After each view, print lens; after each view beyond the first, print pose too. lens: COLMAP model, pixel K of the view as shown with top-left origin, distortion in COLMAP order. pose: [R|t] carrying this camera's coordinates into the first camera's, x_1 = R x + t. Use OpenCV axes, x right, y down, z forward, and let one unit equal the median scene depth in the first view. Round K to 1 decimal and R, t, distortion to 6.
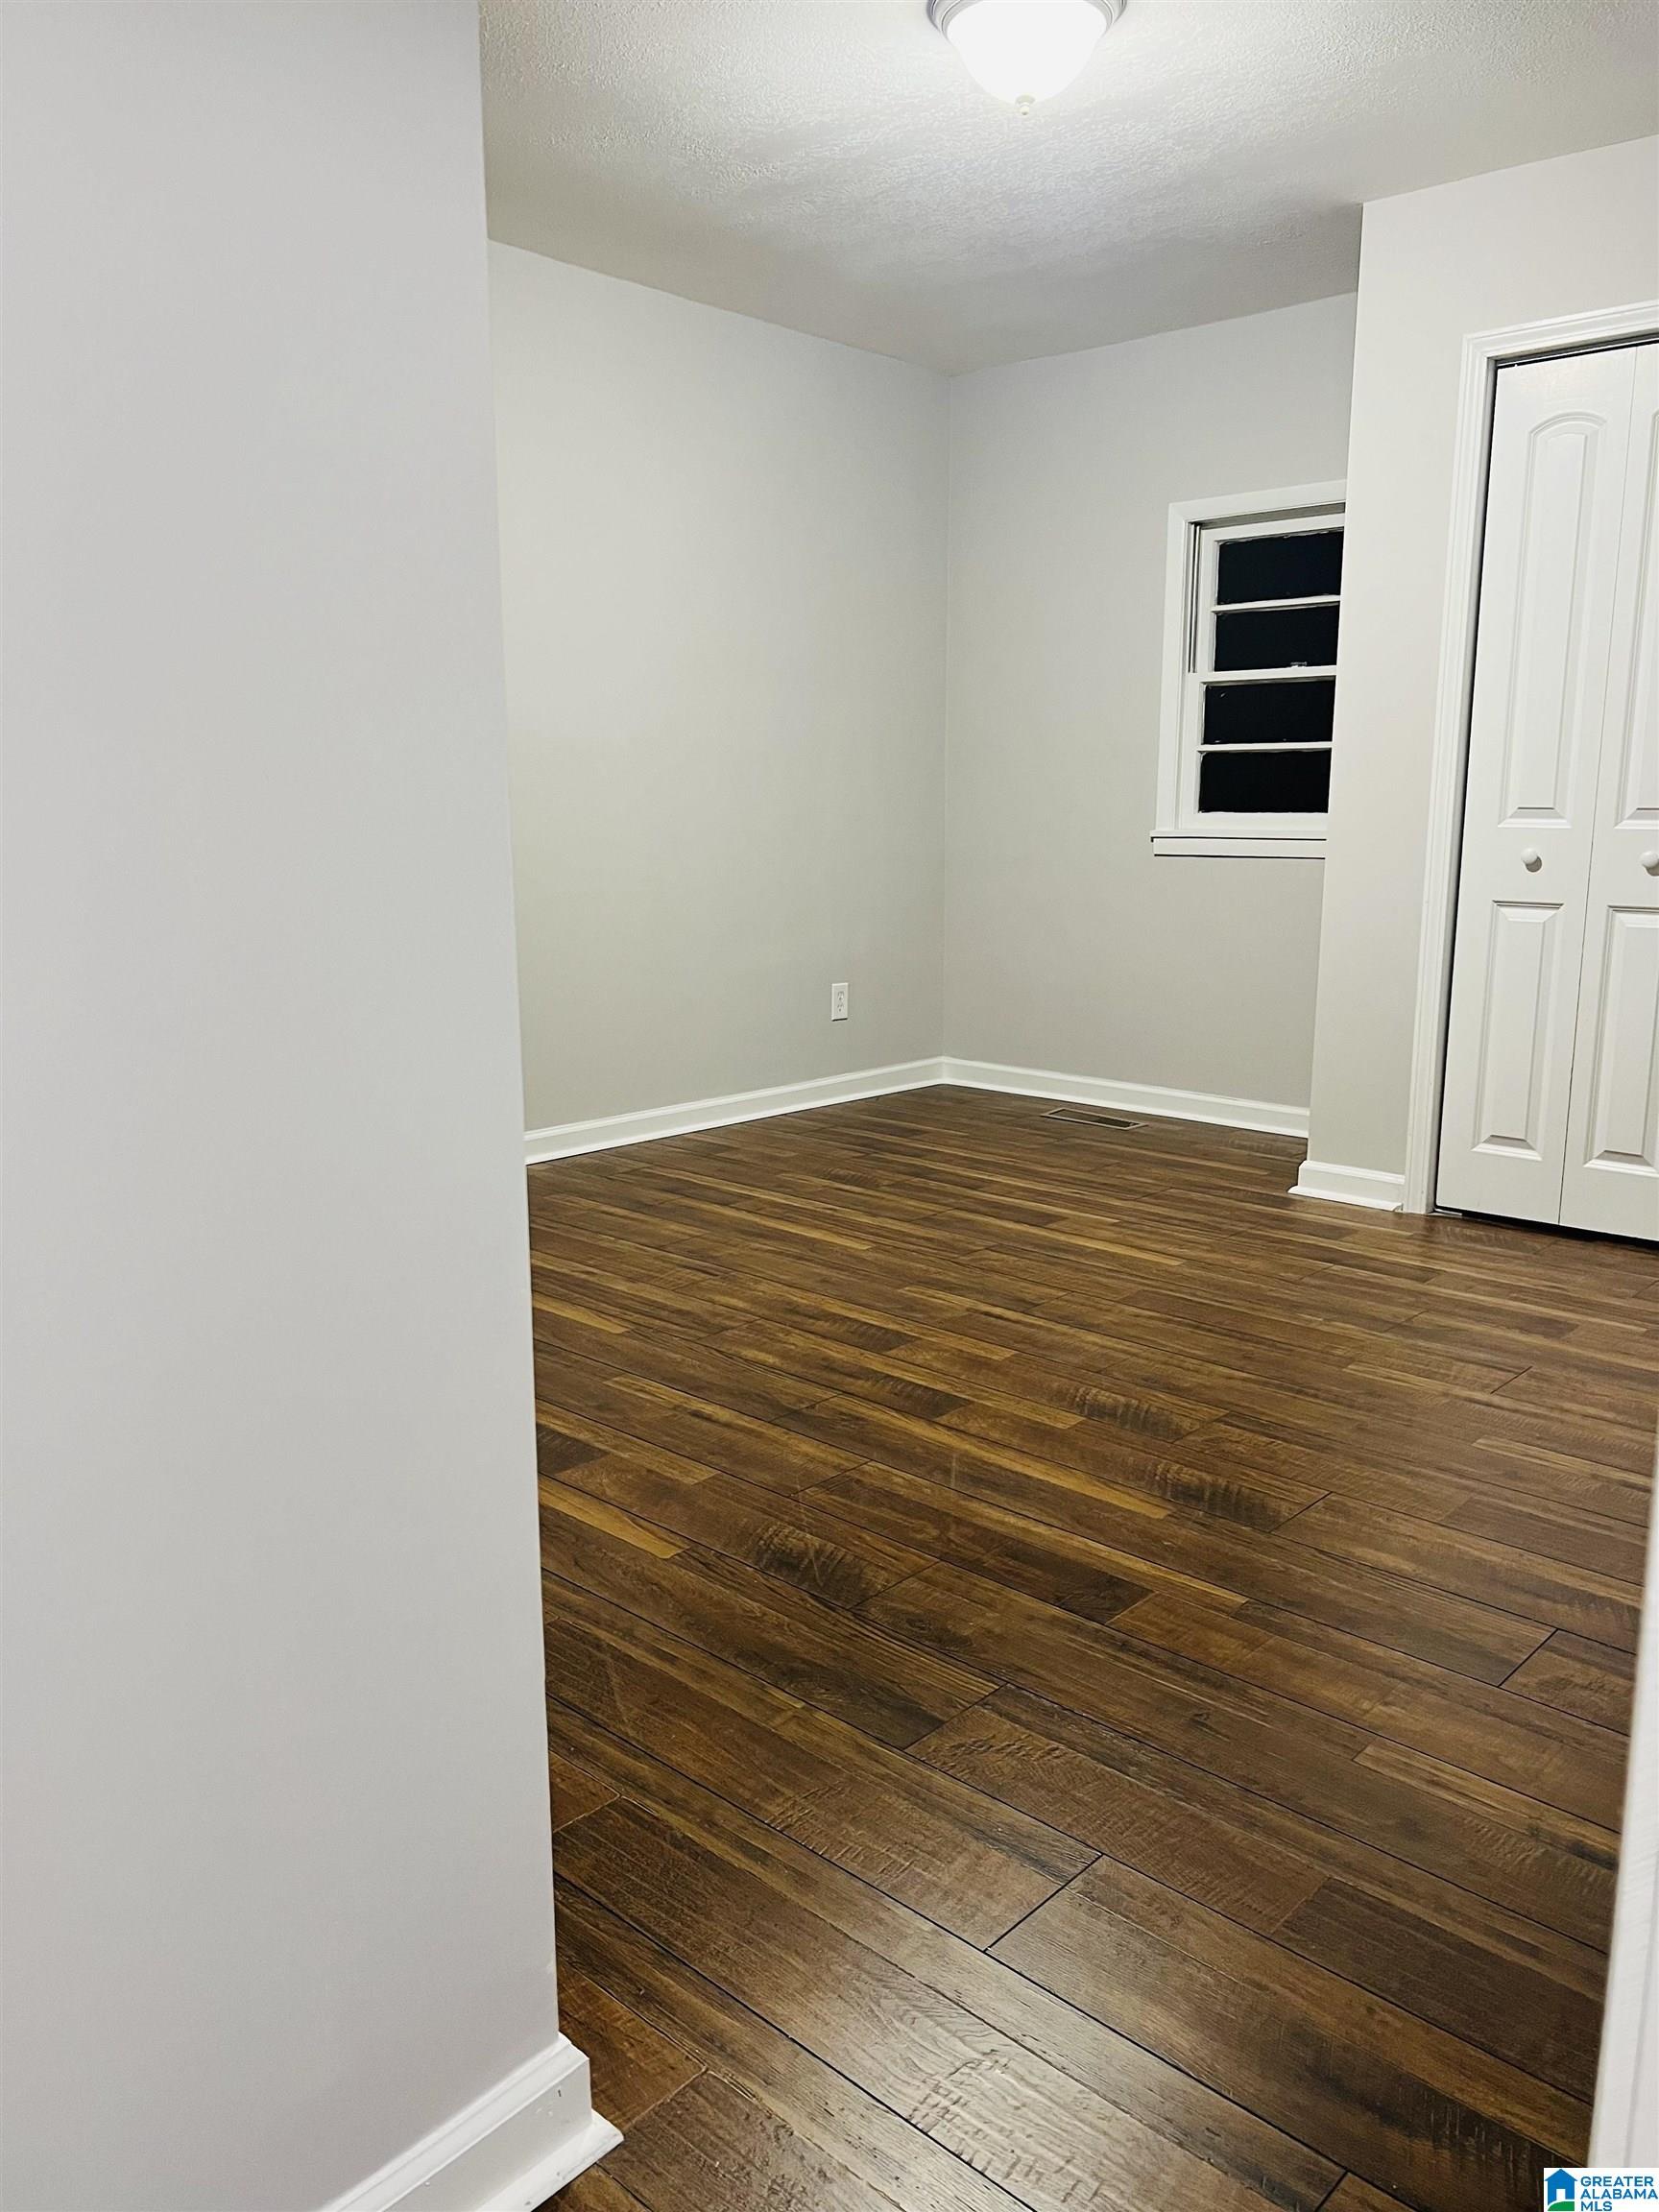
lens RADIAL K [[1653.9, 0, 828.0], [0, 1653.9, 1106.2], [0, 0, 1]] dist [0.037960, -0.052046]
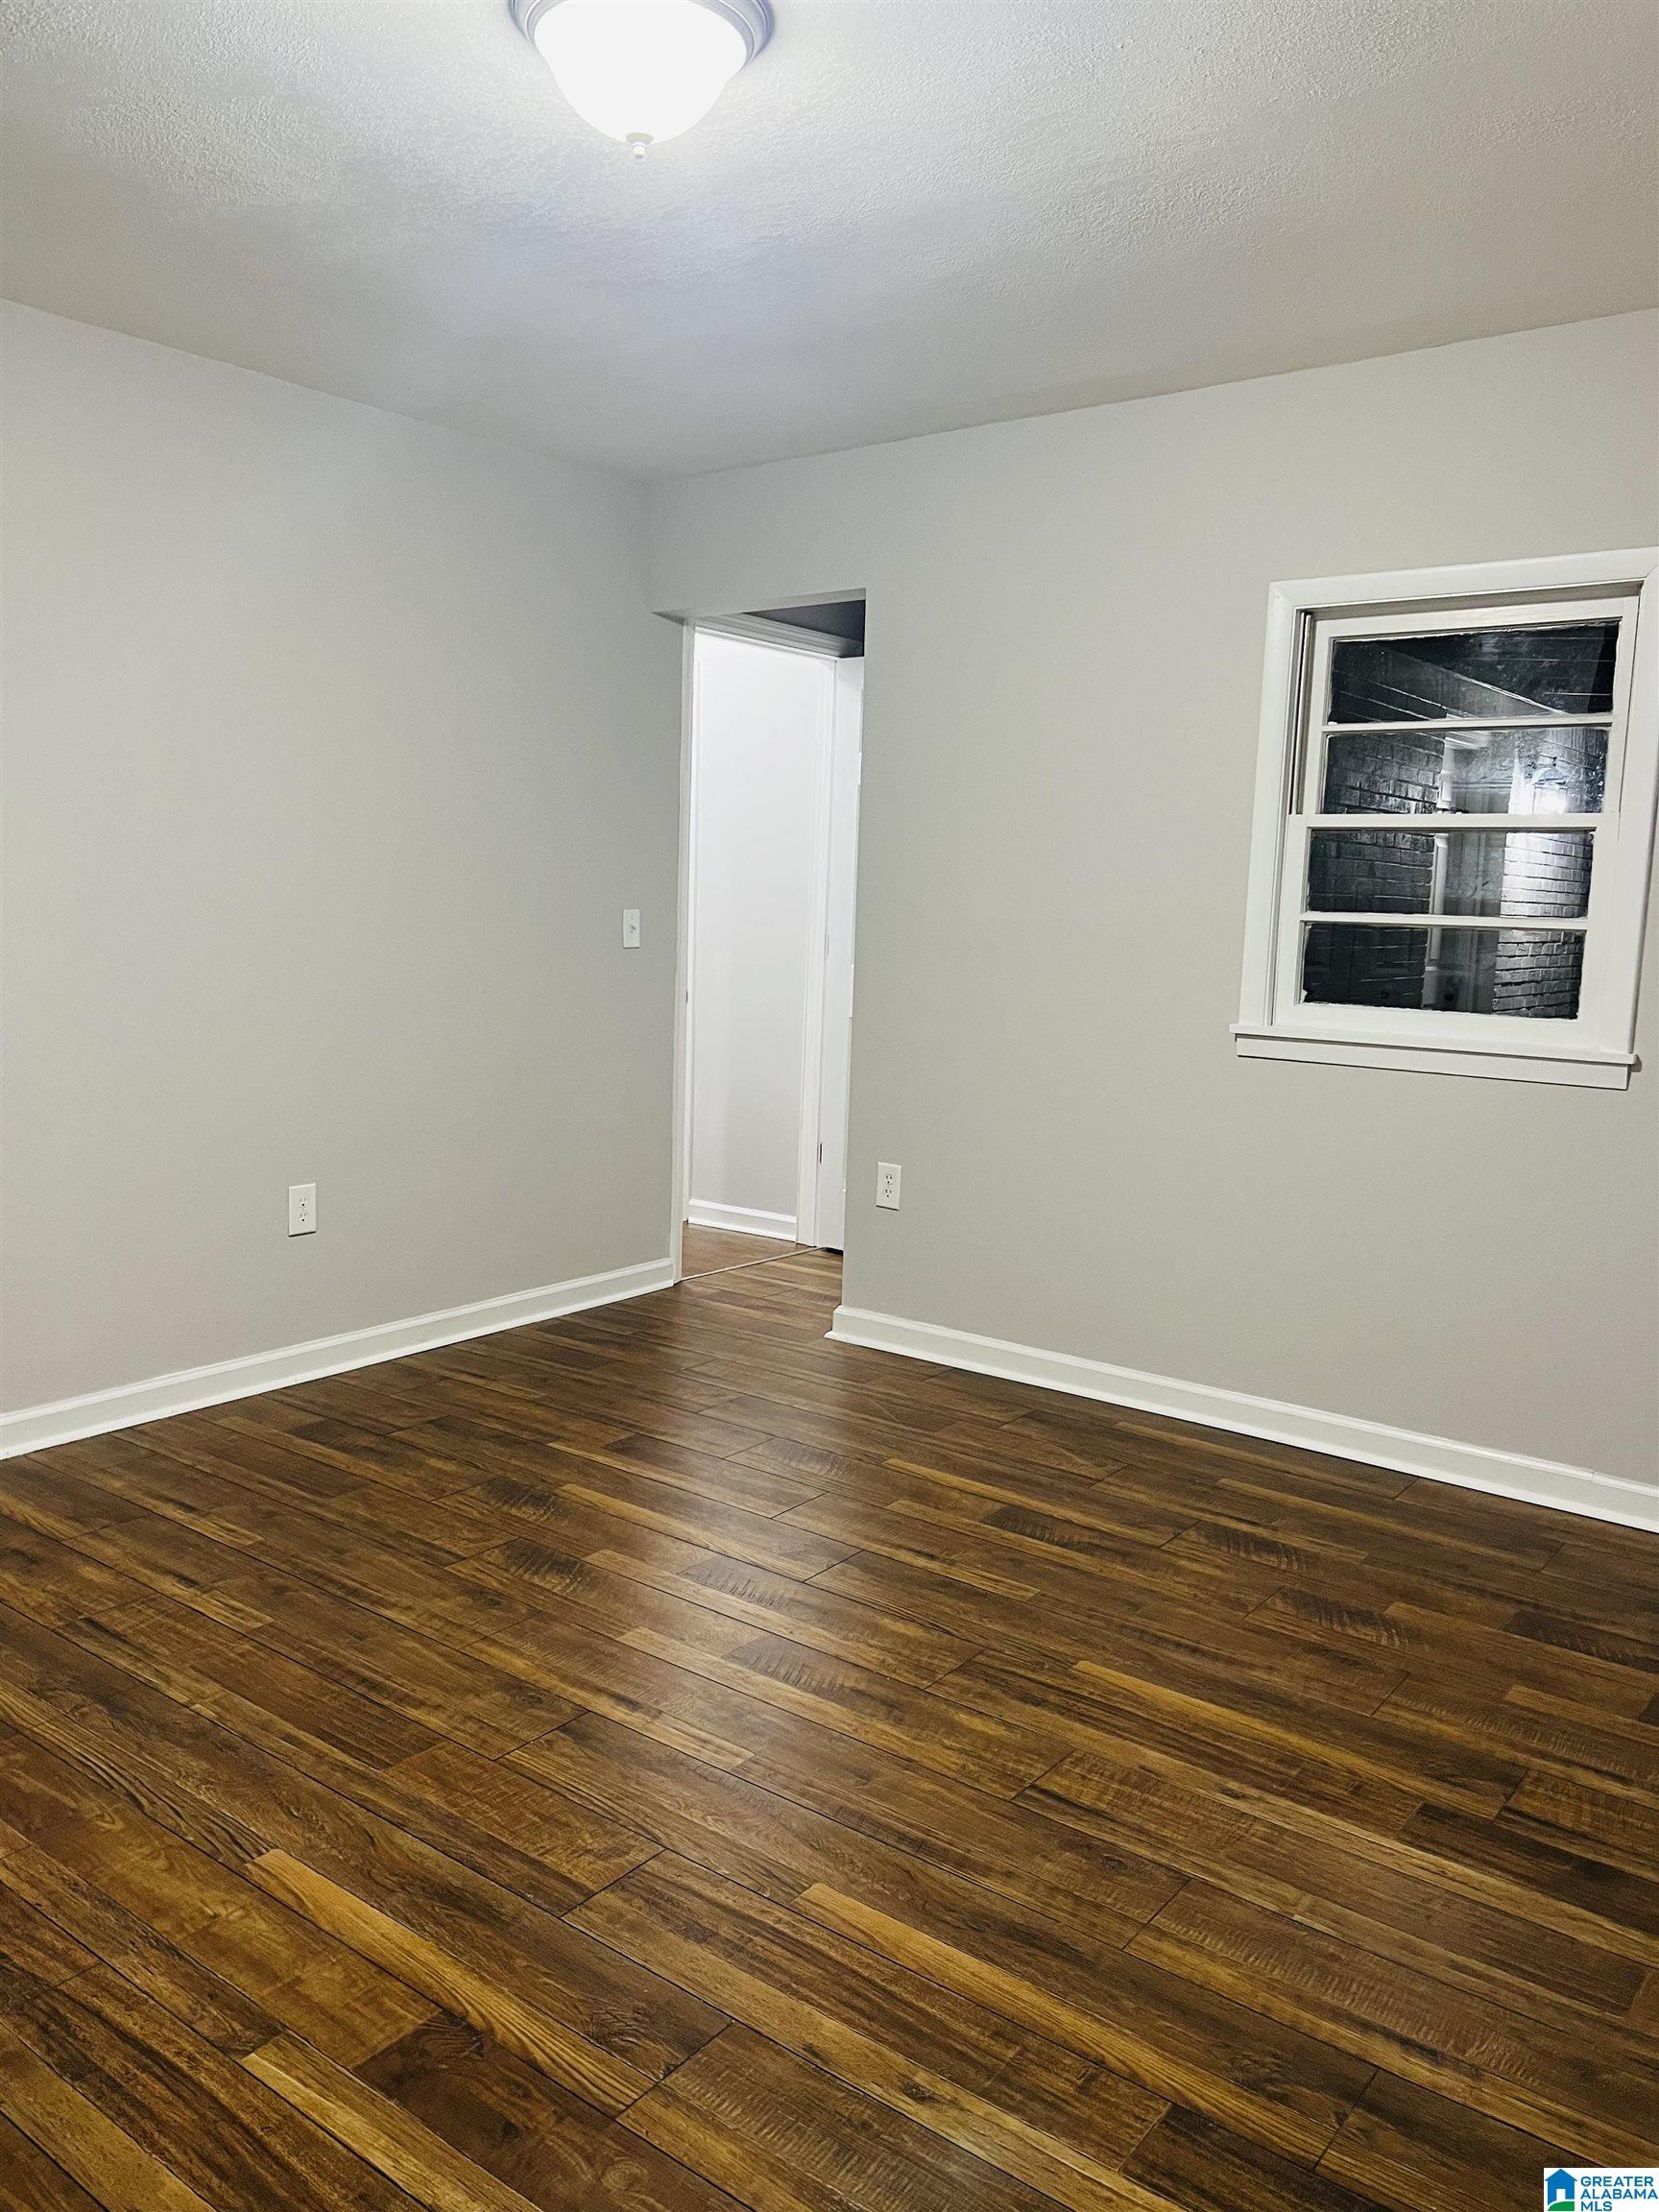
lens RADIAL K [[1653.9, 0, 829.1], [0, 1653.9, 1107.9], [0, 0, 1]] dist [0.037960, -0.052046]
pose [[-0.995347, -0.014635, -0.095242, 0.082784], [-0.043795, 0.949123, 0.311844, -0.371127], [0.085832, 0.314564, -0.945348, 1.615898]]
